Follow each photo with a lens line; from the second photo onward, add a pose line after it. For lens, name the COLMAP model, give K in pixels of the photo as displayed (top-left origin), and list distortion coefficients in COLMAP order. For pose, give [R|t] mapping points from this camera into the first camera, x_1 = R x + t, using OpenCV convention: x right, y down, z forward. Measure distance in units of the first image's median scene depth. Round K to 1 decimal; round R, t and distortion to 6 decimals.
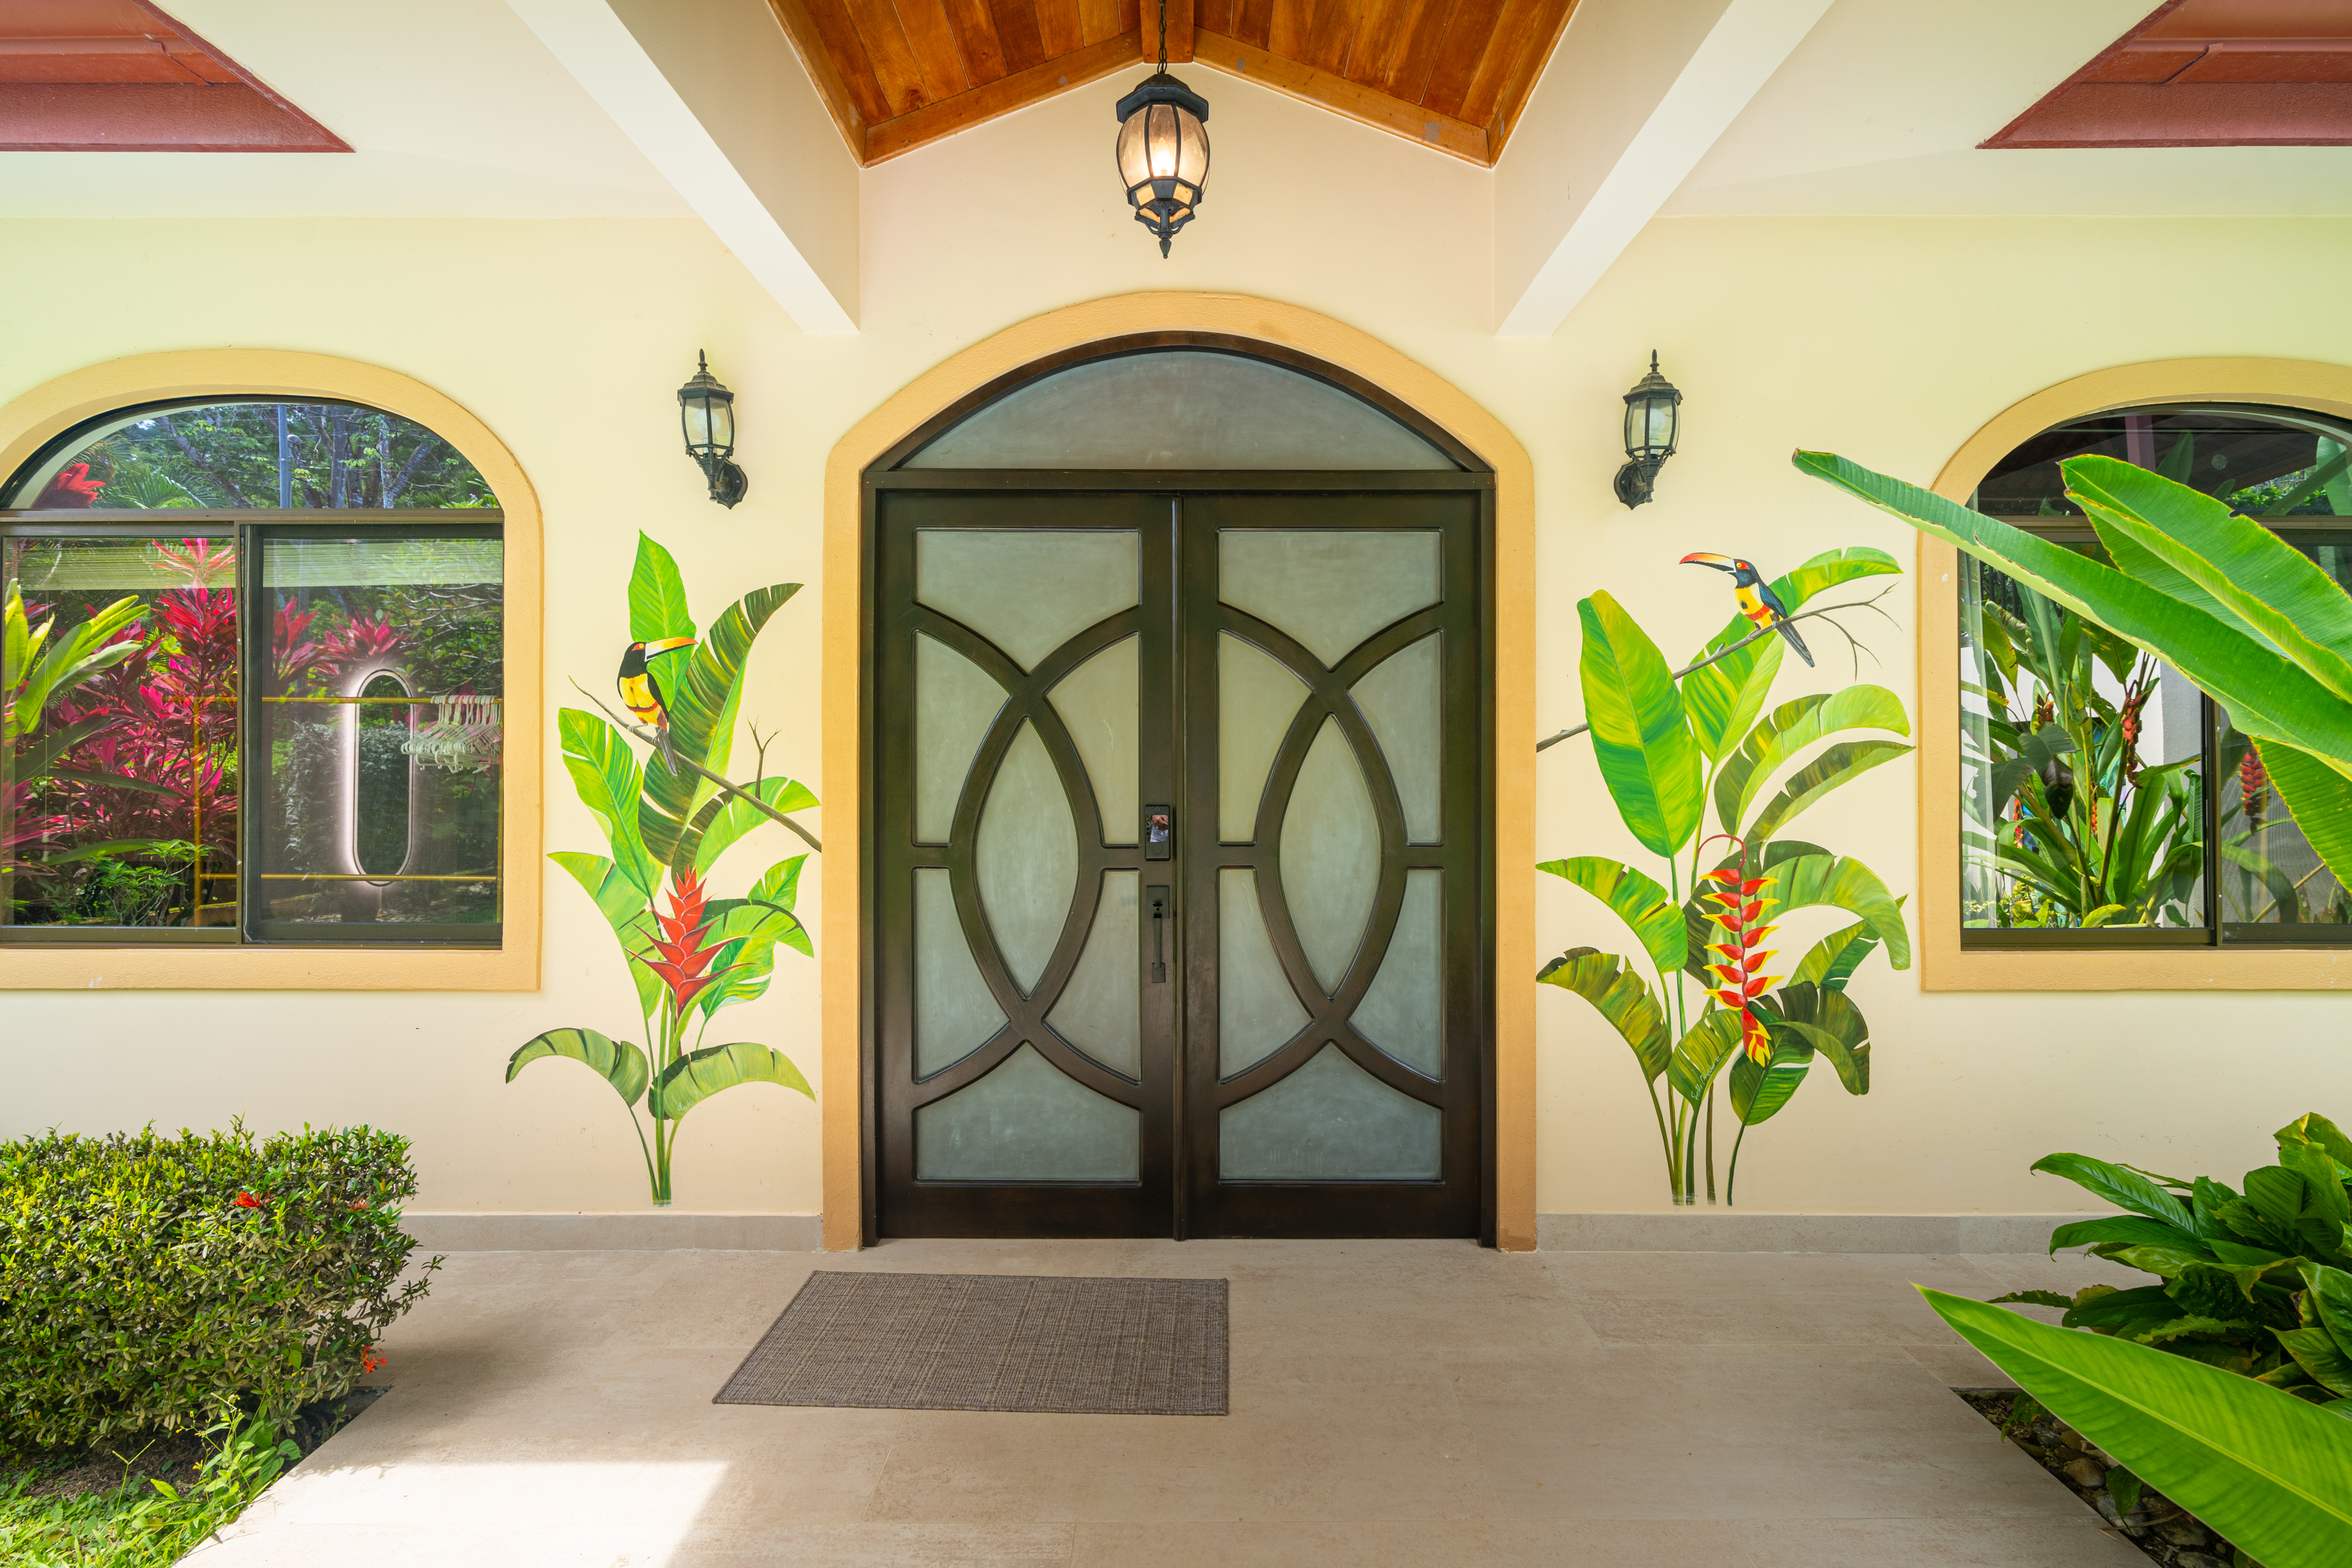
lens RADIAL K [[1101.7, 0, 1189.4], [0, 1101.7, 775.0], [0, 0, 1]] dist [-0.006144, 0.001578]
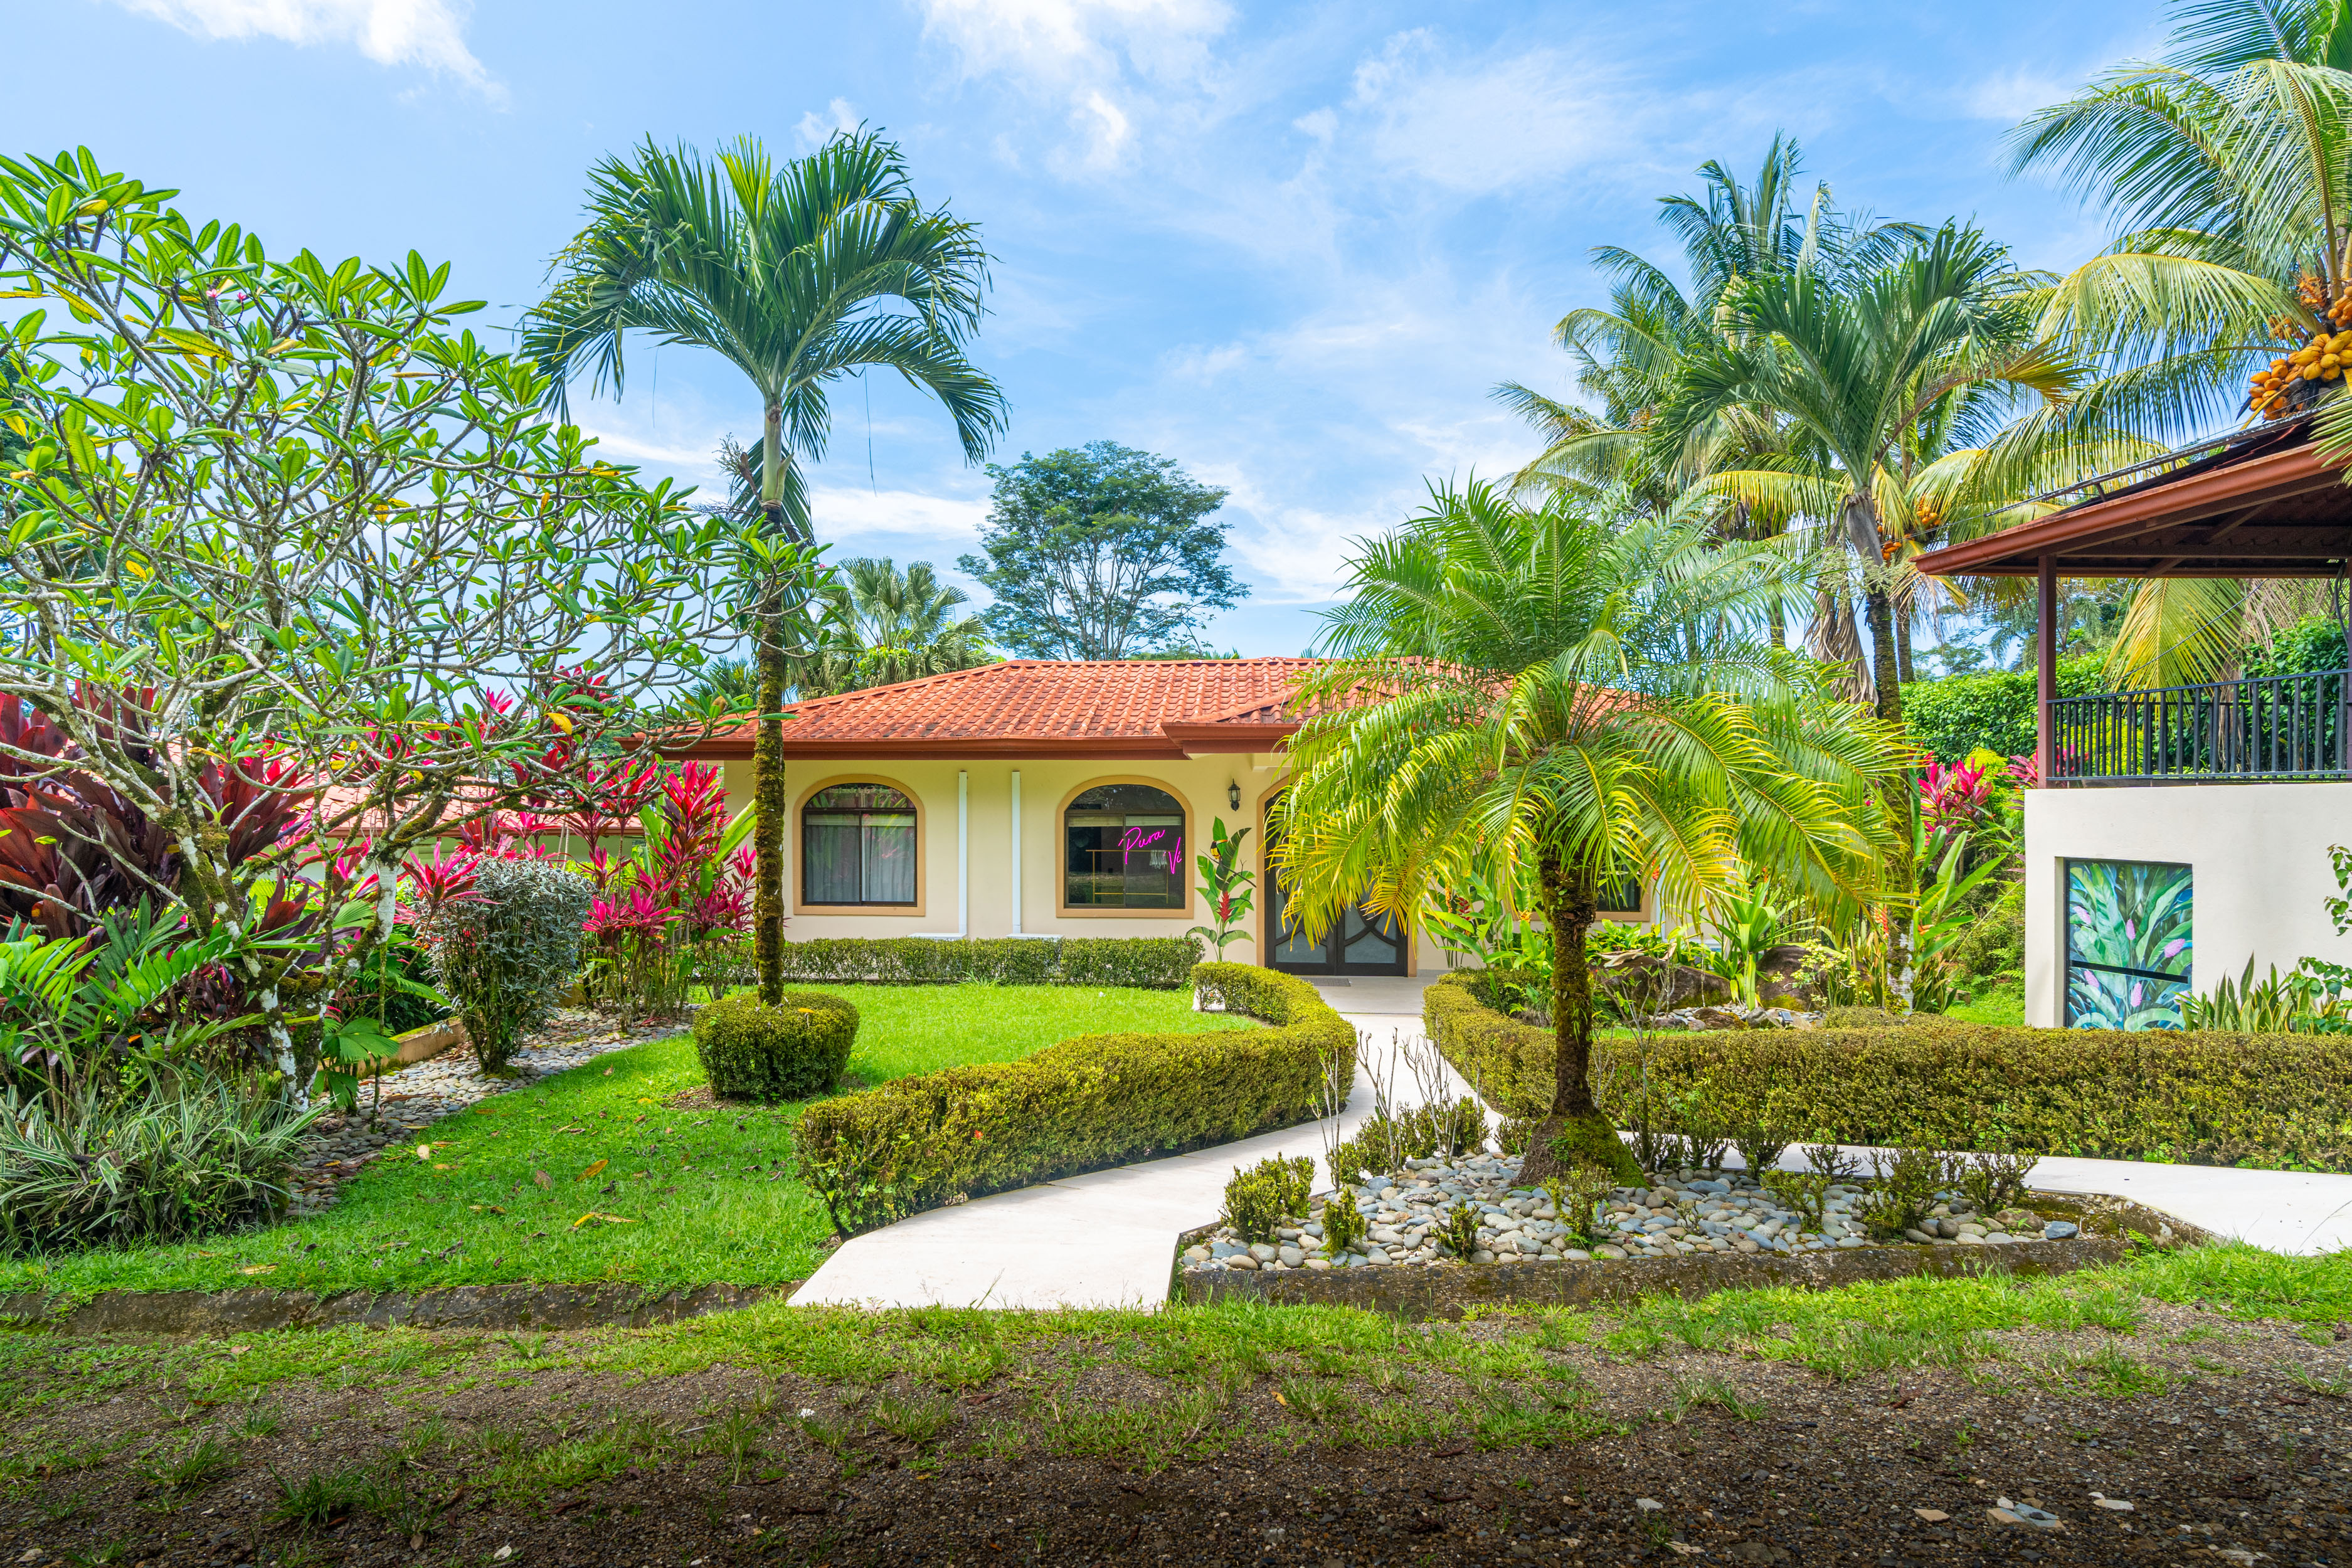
lens RADIAL K [[1101.7, 0, 1185.3], [0, 1101.7, 792.9], [0, 0, 1]] dist [-0.006144, 0.001578]
pose [[0.996197, -0.002654, -0.087088, -0.228837], [0.001355, 0.999887, -0.014968, -0.250080], [0.087117, 0.014793, 0.996088, -3.510965]]
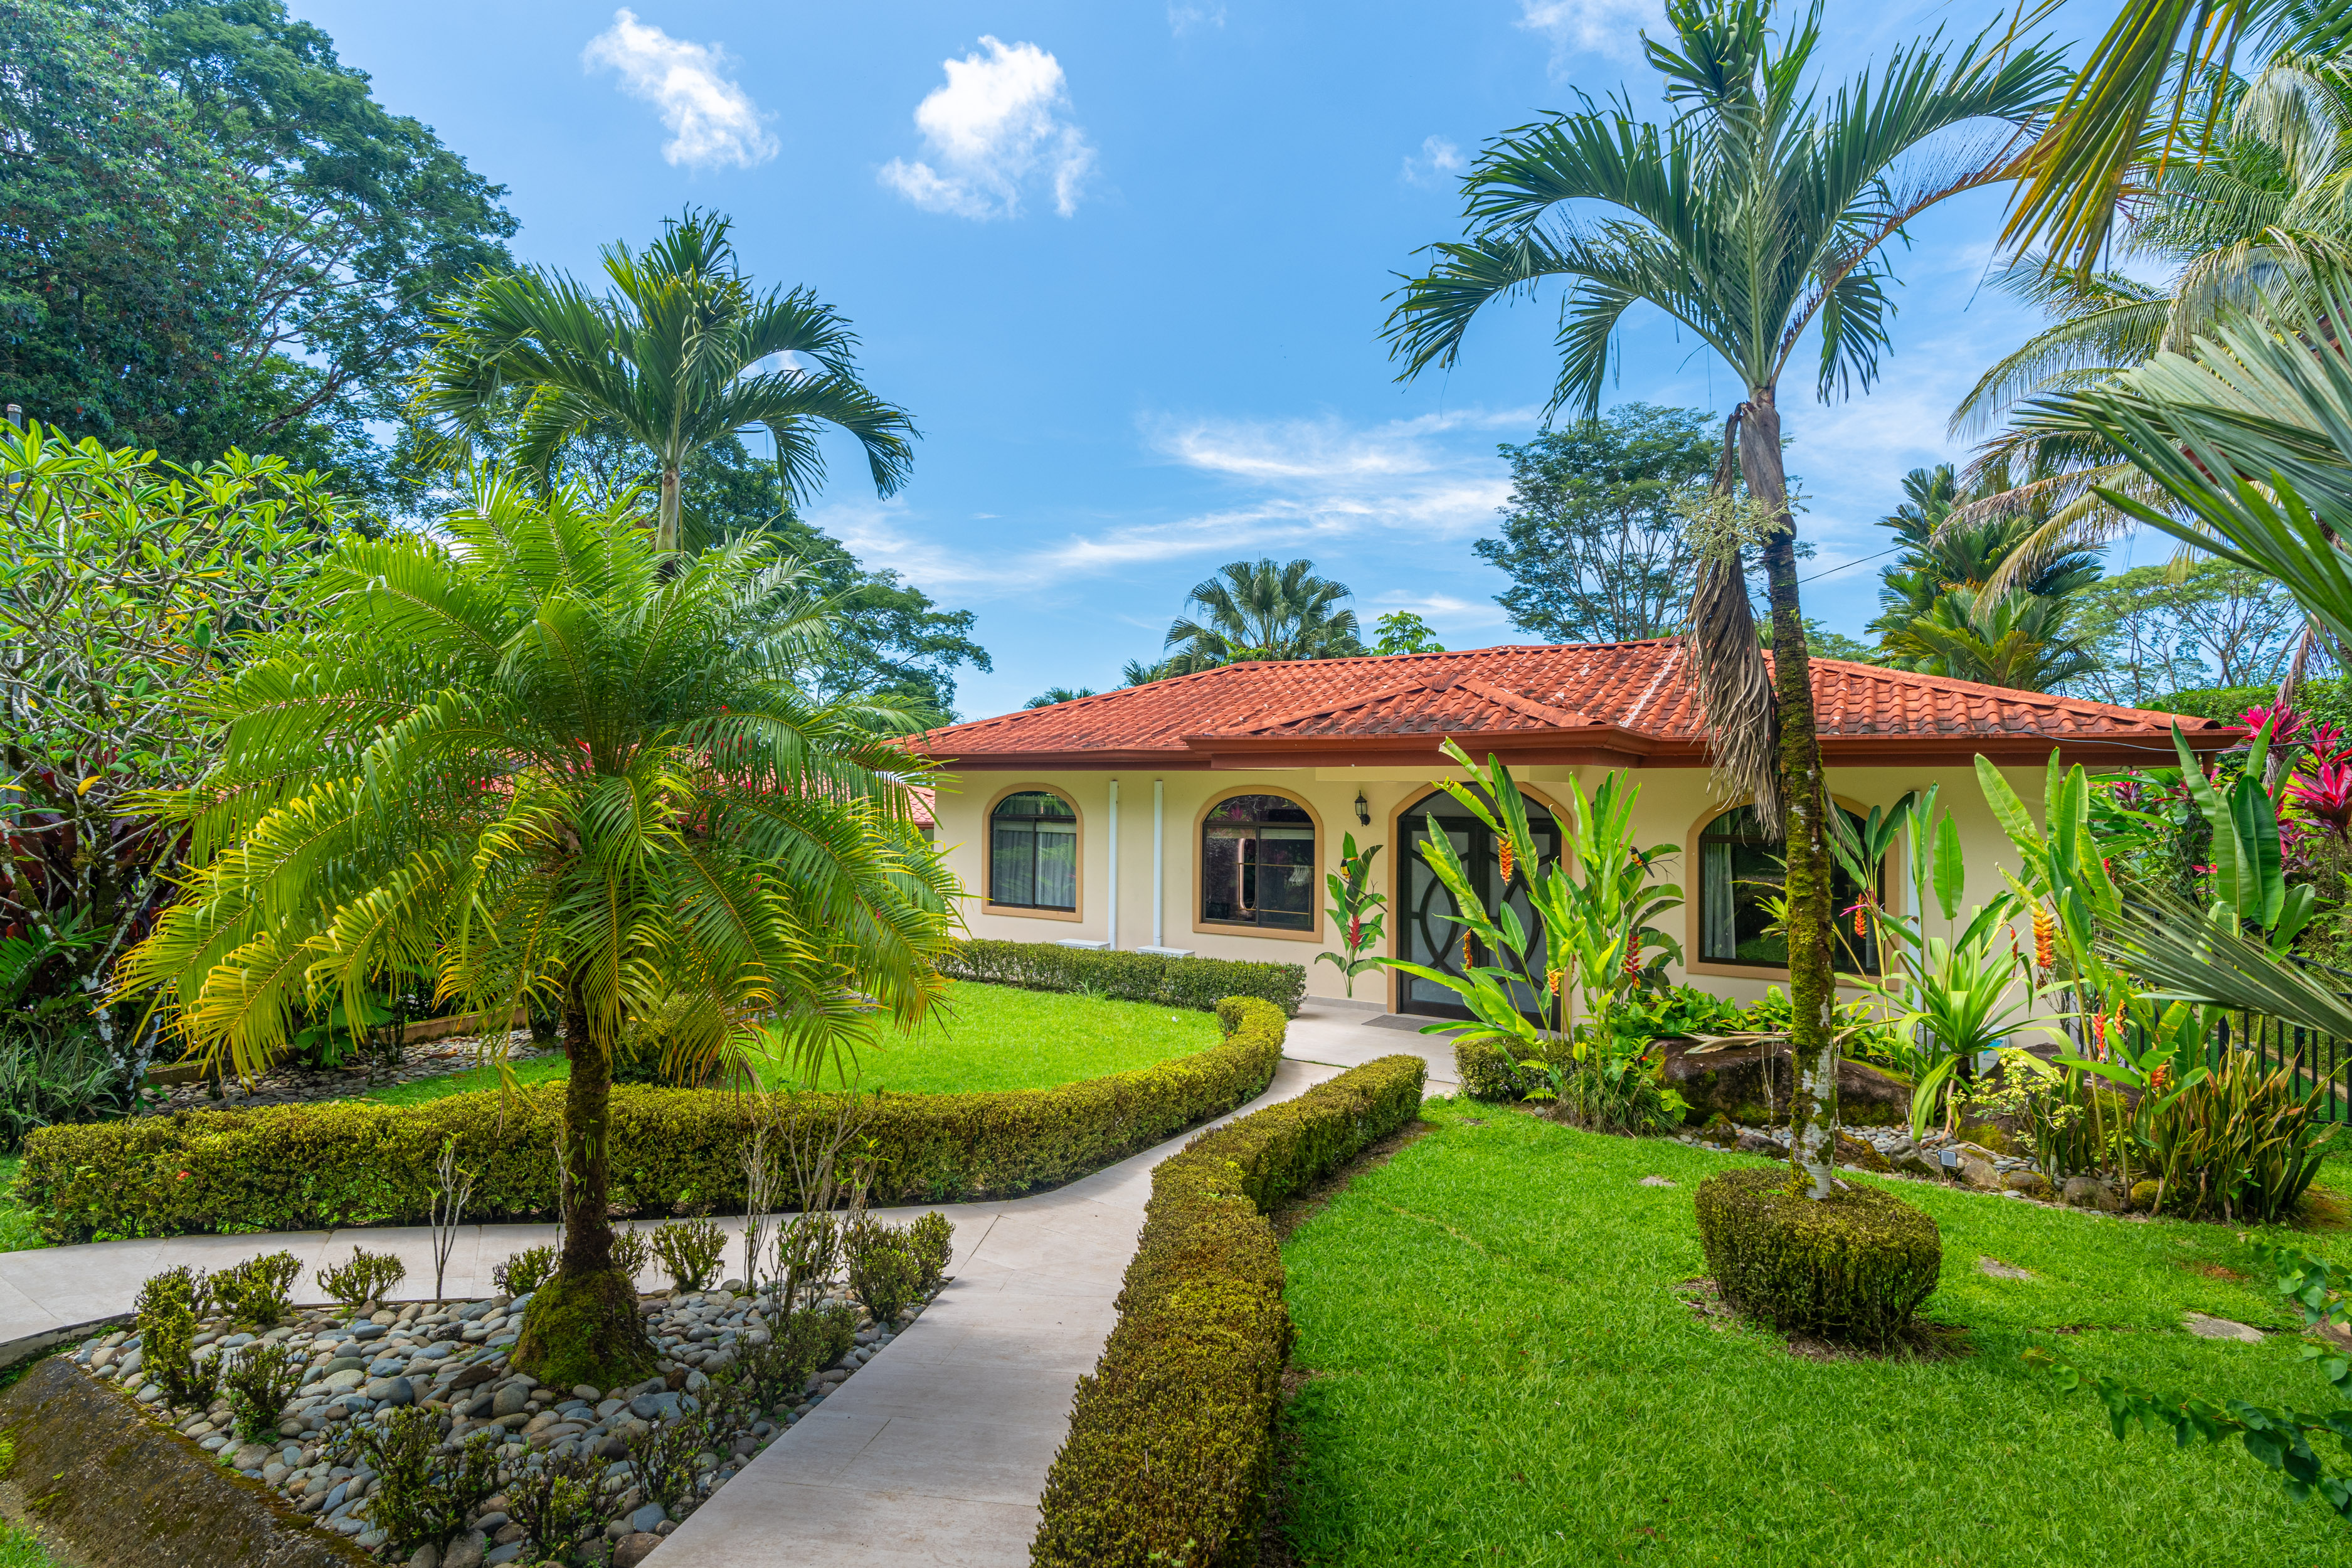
lens RADIAL K [[1101.7, 0, 1185.5], [0, 1101.7, 765.3], [0, 0, 1]] dist [-0.006144, 0.001578]
pose [[0.848870, -0.008278, -0.528536, 1.154816], [-0.007186, 0.999604, -0.027197, -0.350035], [0.528552, 0.026885, 0.848475, -2.779931]]
